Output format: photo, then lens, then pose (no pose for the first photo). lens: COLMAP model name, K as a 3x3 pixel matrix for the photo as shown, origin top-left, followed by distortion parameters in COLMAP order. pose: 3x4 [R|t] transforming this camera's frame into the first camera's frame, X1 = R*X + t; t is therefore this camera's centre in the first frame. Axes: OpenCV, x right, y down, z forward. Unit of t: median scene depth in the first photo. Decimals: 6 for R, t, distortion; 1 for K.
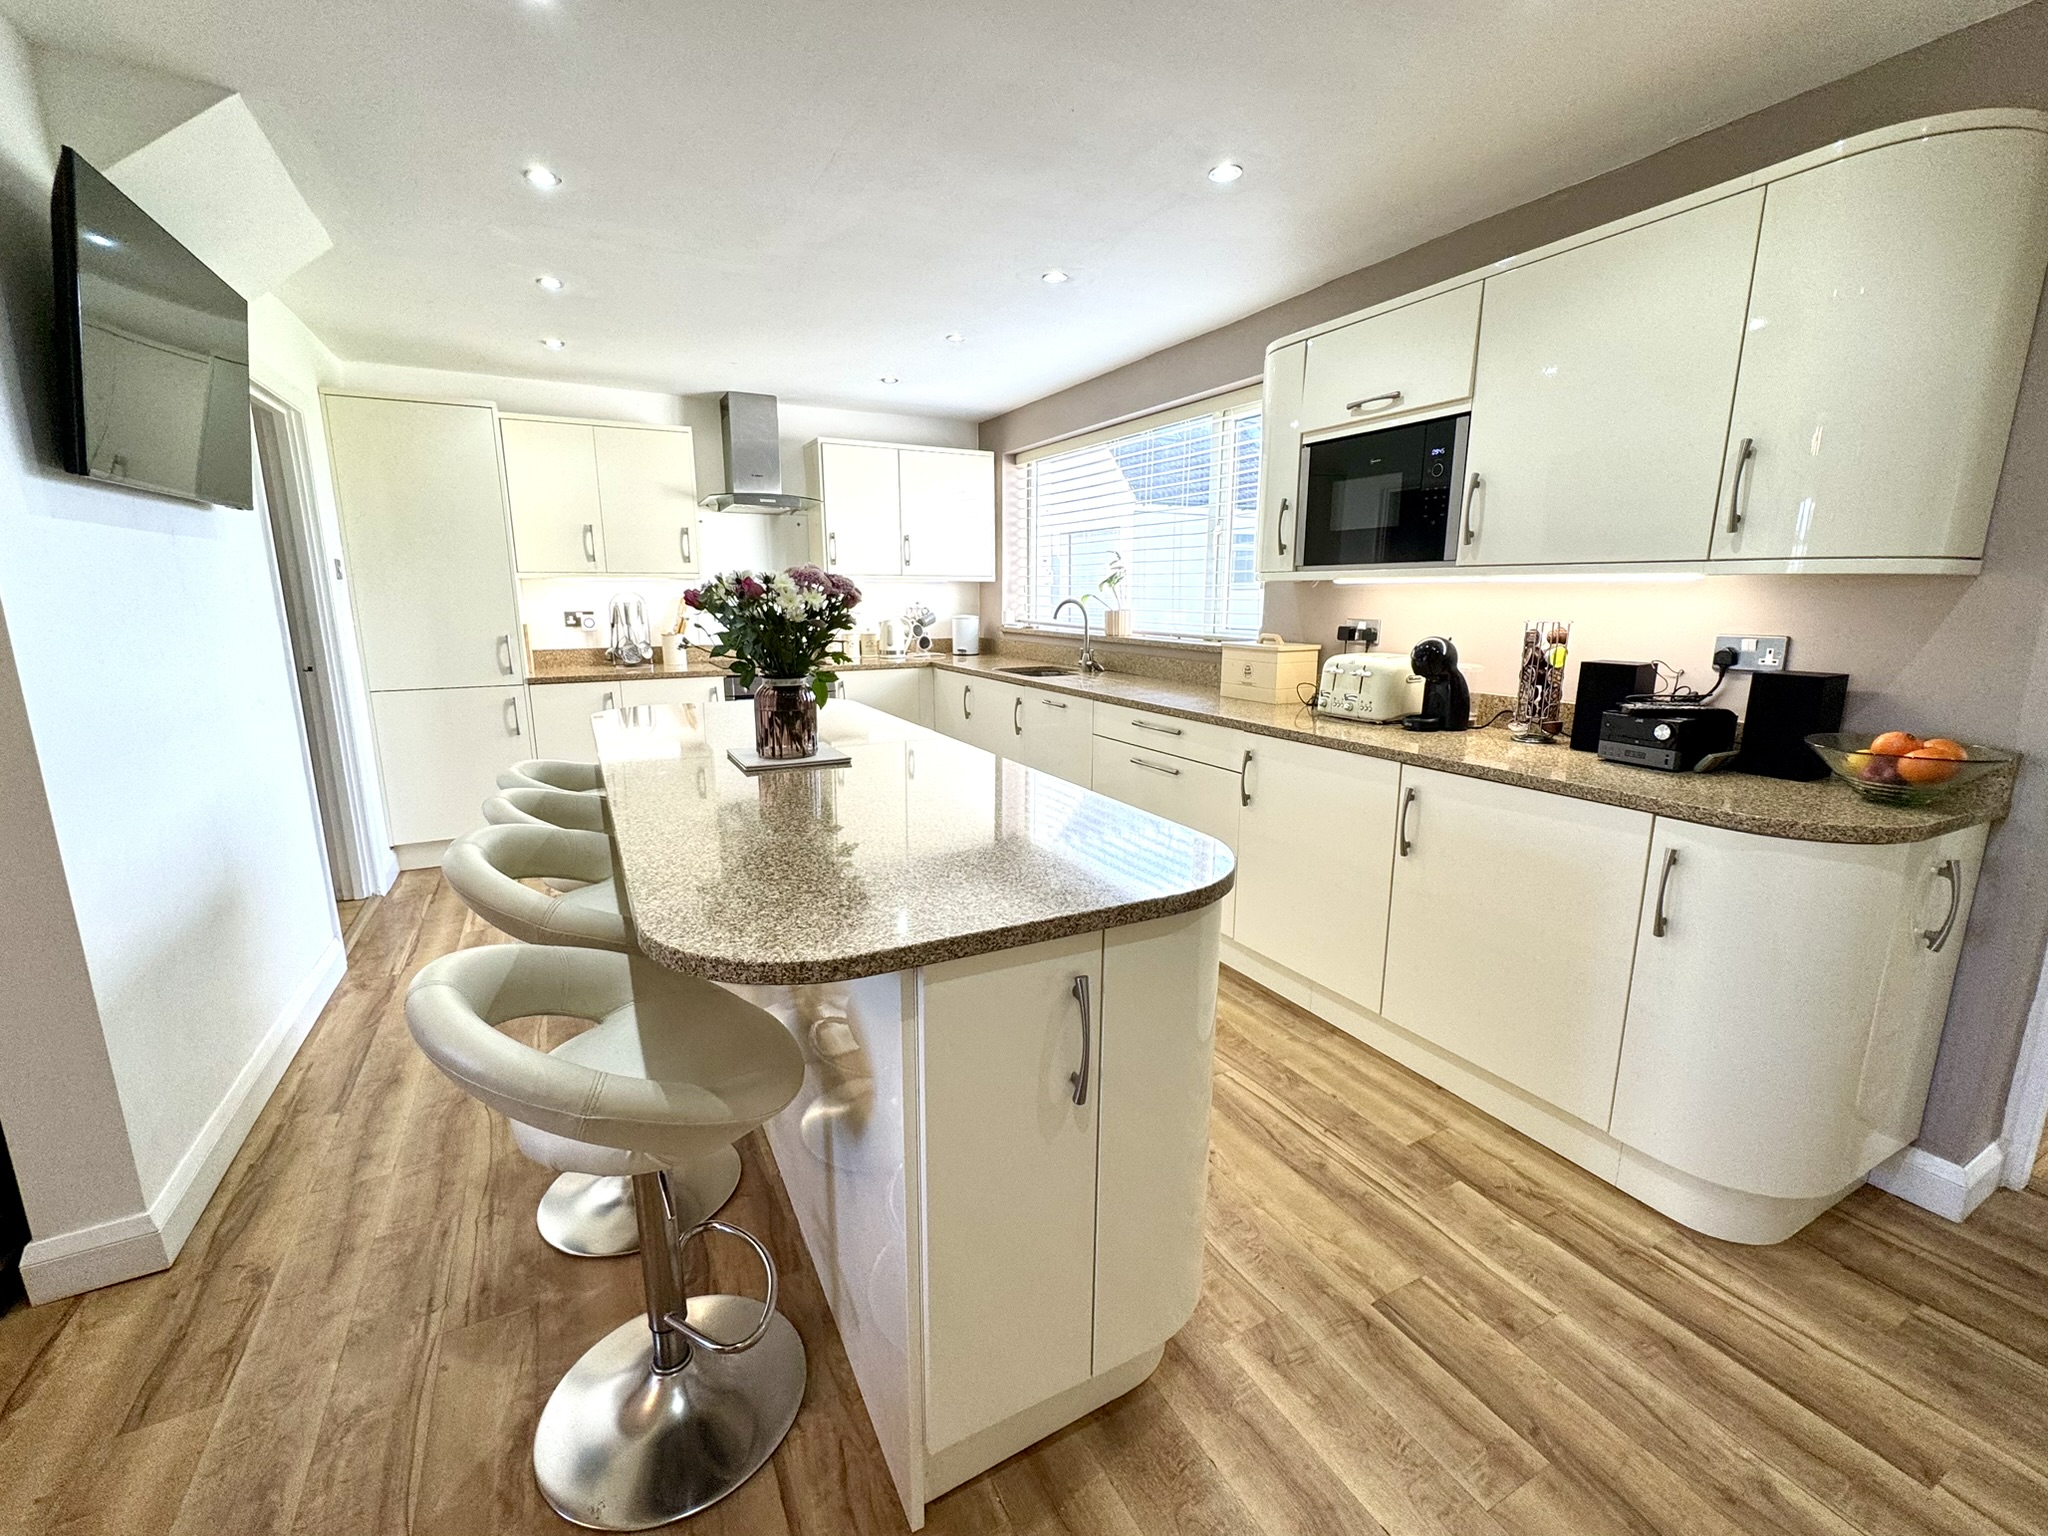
lens RADIAL K [[866.9, 0, 1024.0], [0, 866.9, 768.0], [0, 0, 1]] dist [-0.000990, 0.000379]
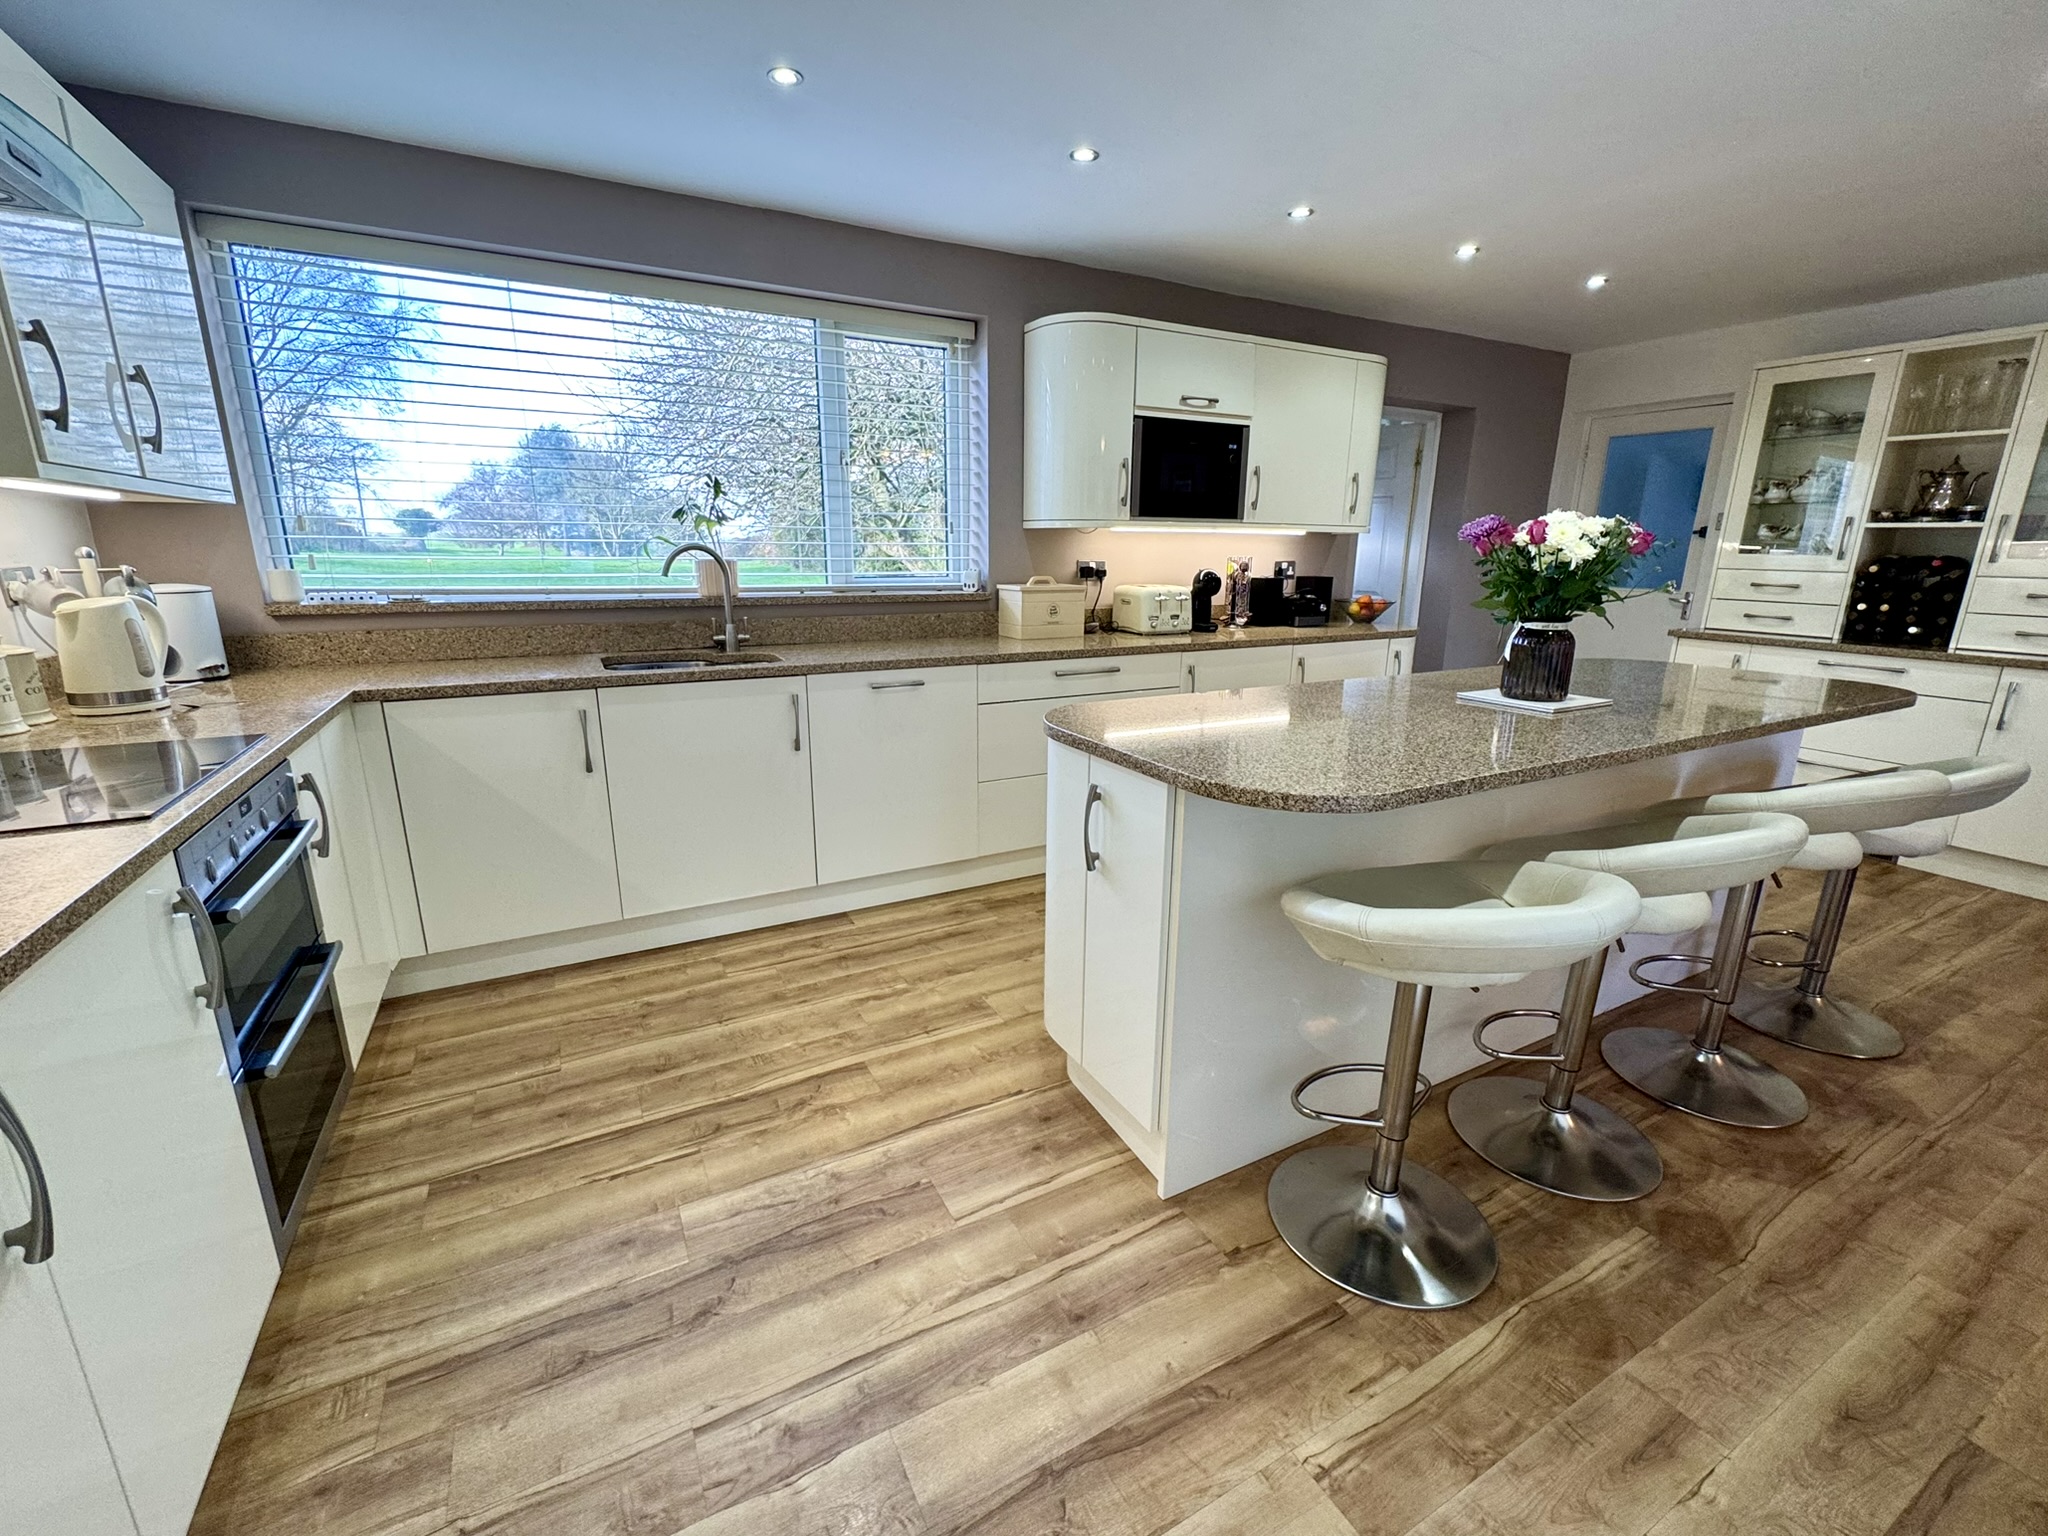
lens RADIAL K [[866.9, 0, 1024.0], [0, 866.9, 768.0], [0, 0, 1]] dist [-0.000990, 0.000379]
pose [[-0.015429, -0.247537, 0.968756, -1.147292], [0.193394, 0.949837, 0.245783, -0.271504], [-0.981000, 0.191144, 0.033217, 1.413515]]
